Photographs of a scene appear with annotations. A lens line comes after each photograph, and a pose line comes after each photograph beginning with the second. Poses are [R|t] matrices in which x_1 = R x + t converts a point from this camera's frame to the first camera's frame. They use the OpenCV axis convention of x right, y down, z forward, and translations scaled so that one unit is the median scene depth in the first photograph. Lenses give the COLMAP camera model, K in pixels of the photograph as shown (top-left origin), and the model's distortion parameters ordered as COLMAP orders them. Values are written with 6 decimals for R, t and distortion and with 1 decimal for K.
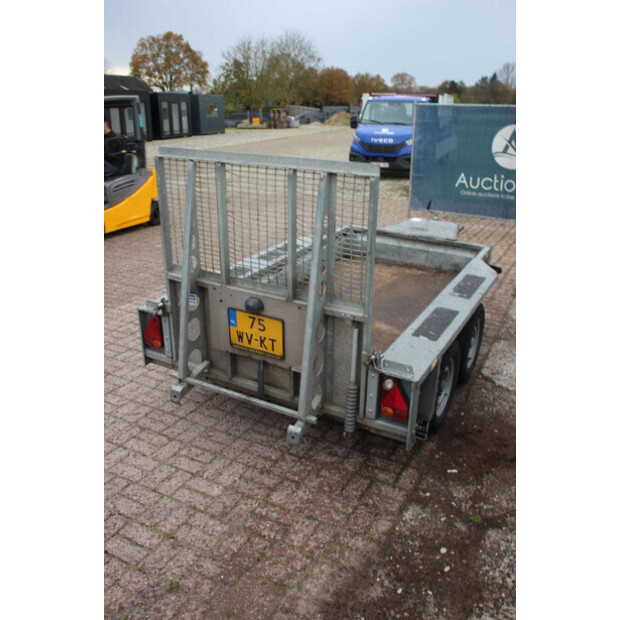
lens RADIAL K [[558.9, 0, 308.0], [0, 558.9, 306.4], [0, 0, 1]] dist [-0.073610, -0.006000]
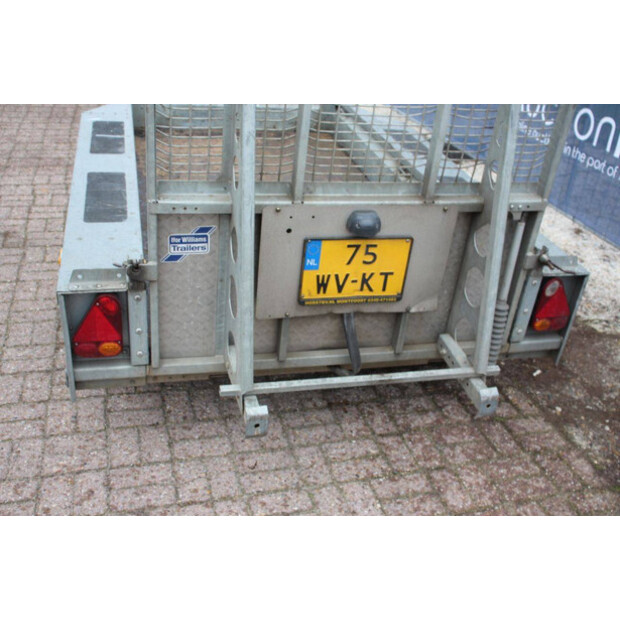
lens RADIAL K [[686.9, 0, 310.6], [0, 686.9, 306.3], [0, 0, 1]] dist [-0.021159, 0.000000]
pose [[0.732347, -0.292699, 0.614813, -0.588832], [0.174891, 0.953464, 0.245599, -0.103202], [-0.658089, -0.072339, 0.749457, 0.488919]]
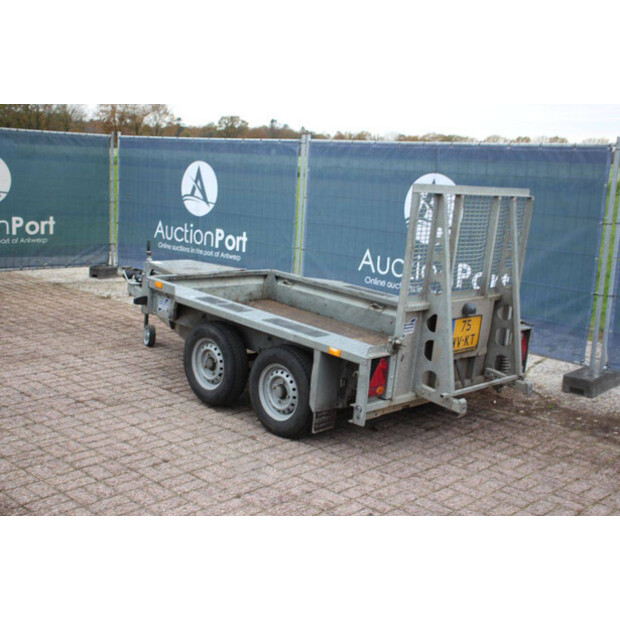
lens RADIAL K [[786.9, 0, 311.1], [0, 786.9, 314.3], [0, 0, 1]] dist [0.045848, 0.000000]
pose [[0.284352, -0.184379, 0.940823, -1.768347], [0.281732, 0.954075, 0.101826, -0.256941], [-0.916390, 0.236106, 0.323239, 0.750949]]
